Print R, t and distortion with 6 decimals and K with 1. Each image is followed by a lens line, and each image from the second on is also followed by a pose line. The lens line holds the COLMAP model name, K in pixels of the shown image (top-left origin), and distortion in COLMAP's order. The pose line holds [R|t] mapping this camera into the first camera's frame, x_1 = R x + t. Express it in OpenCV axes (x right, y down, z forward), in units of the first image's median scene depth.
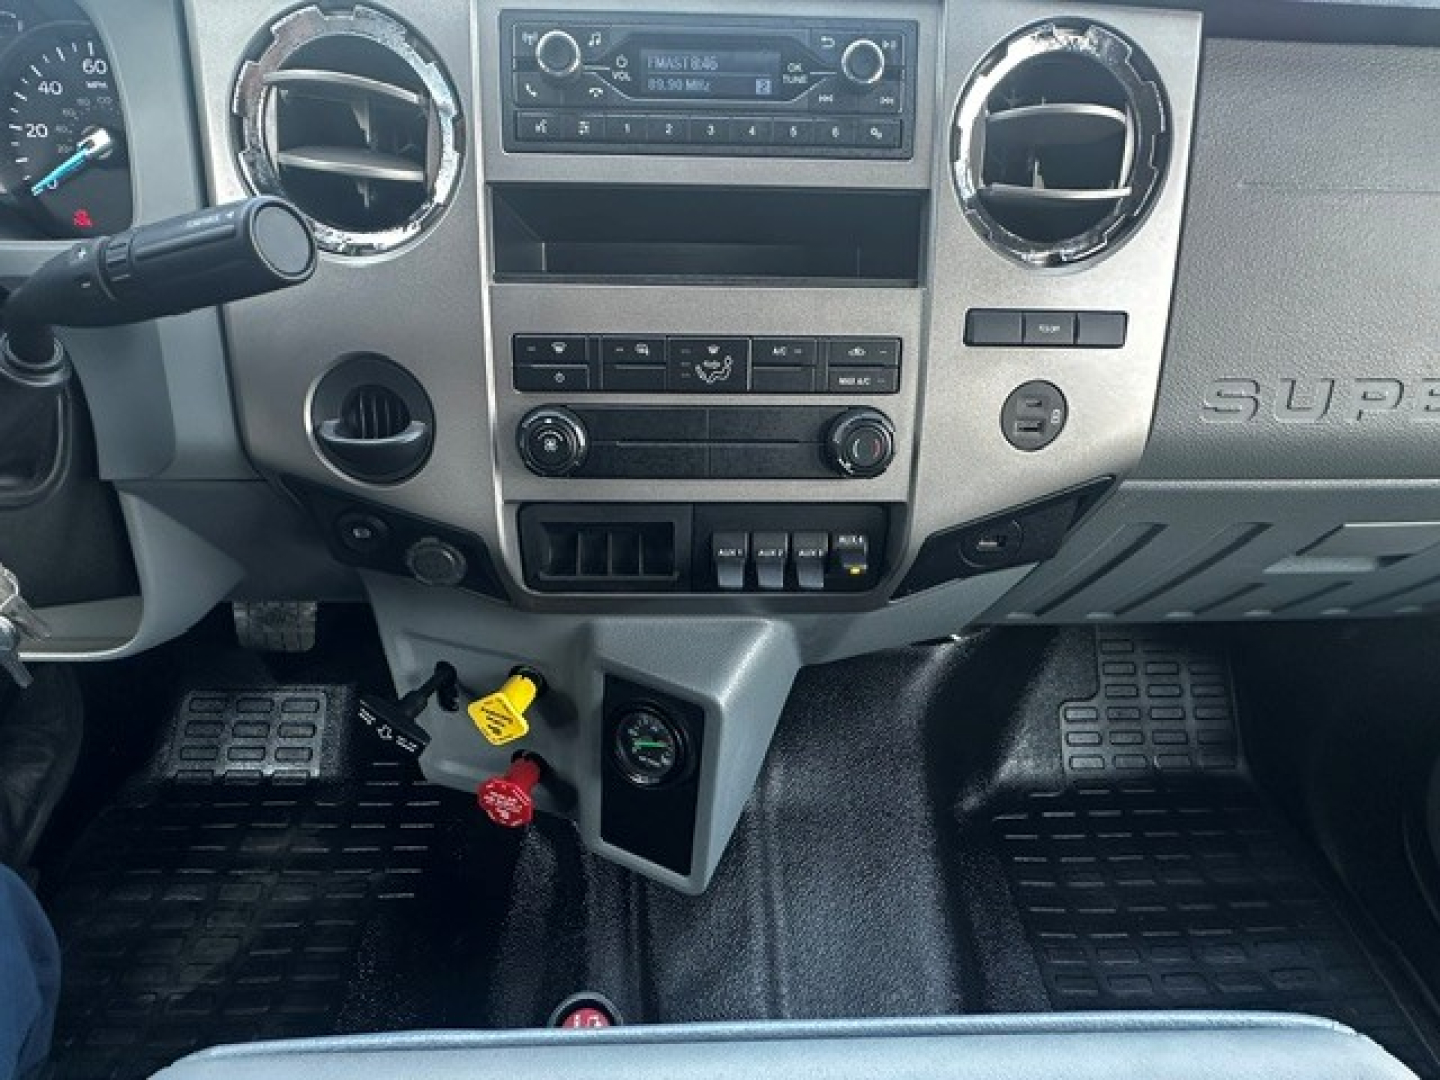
lens RADIAL K [[813.8, 0, 721.8], [0, 813.8, 546.1], [0, 0, 1]] dist [0.000358, 0.000304]
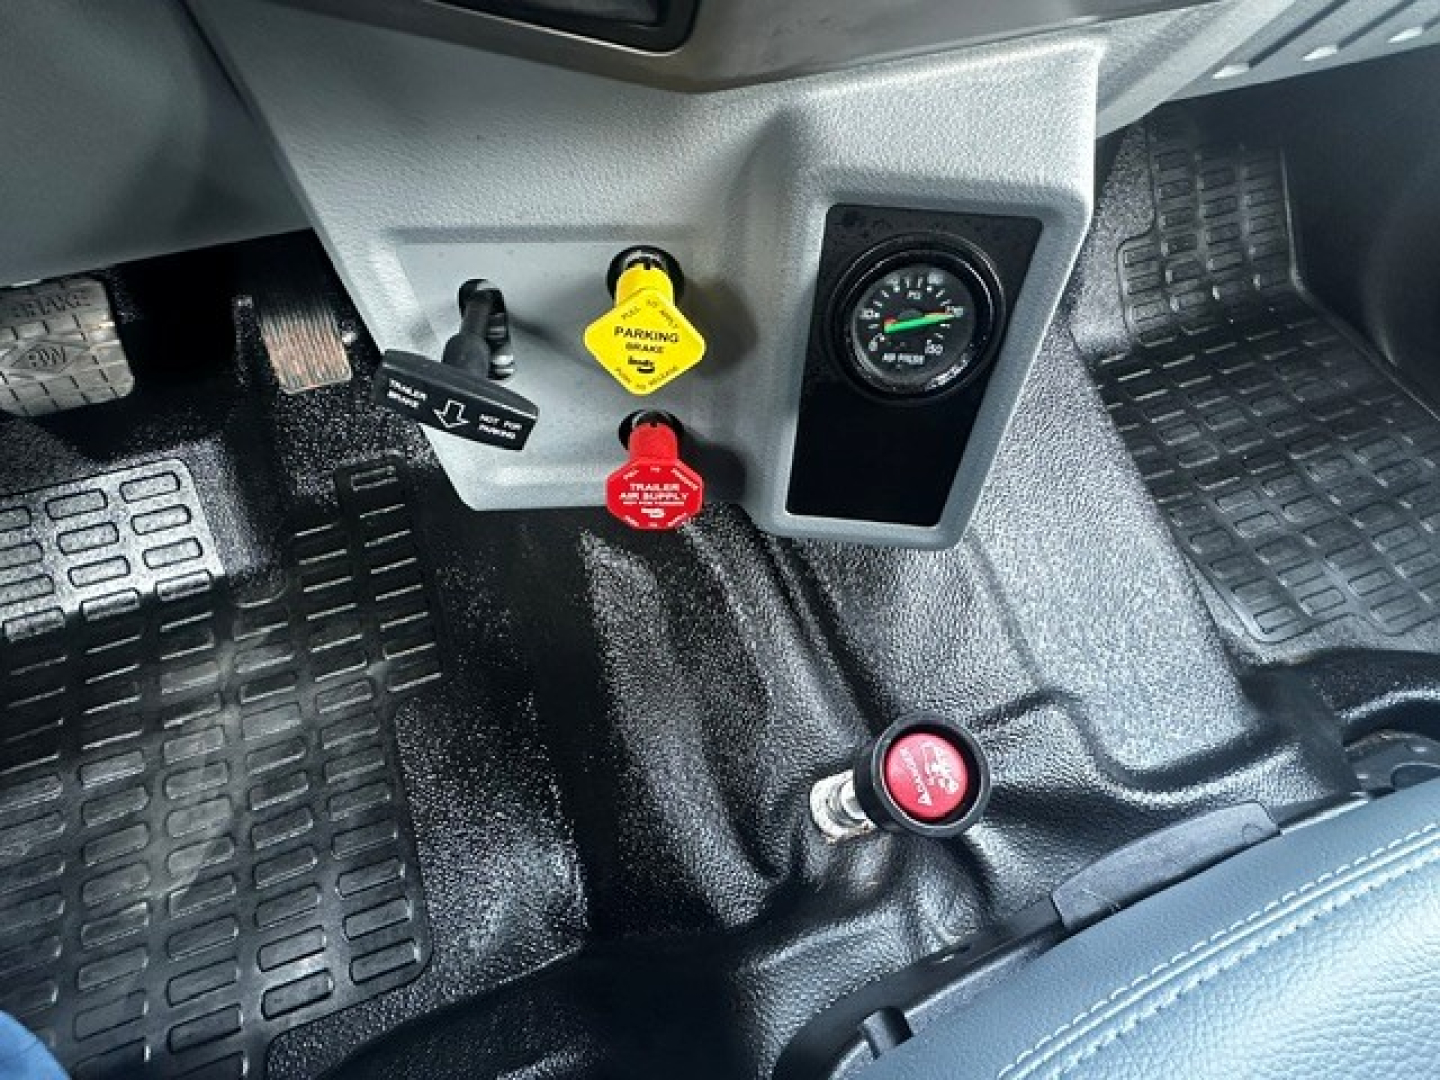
lens RADIAL K [[813.8, 0, 721.8], [0, 813.8, 546.1], [0, 0, 1]] dist [0.000358, 0.000304]
pose [[0.946988, -0.272967, 0.169416, -0.218894], [0.193213, 0.905213, 0.378494, 0.086242], [-0.256675, -0.325696, 0.909967, 0.280424]]
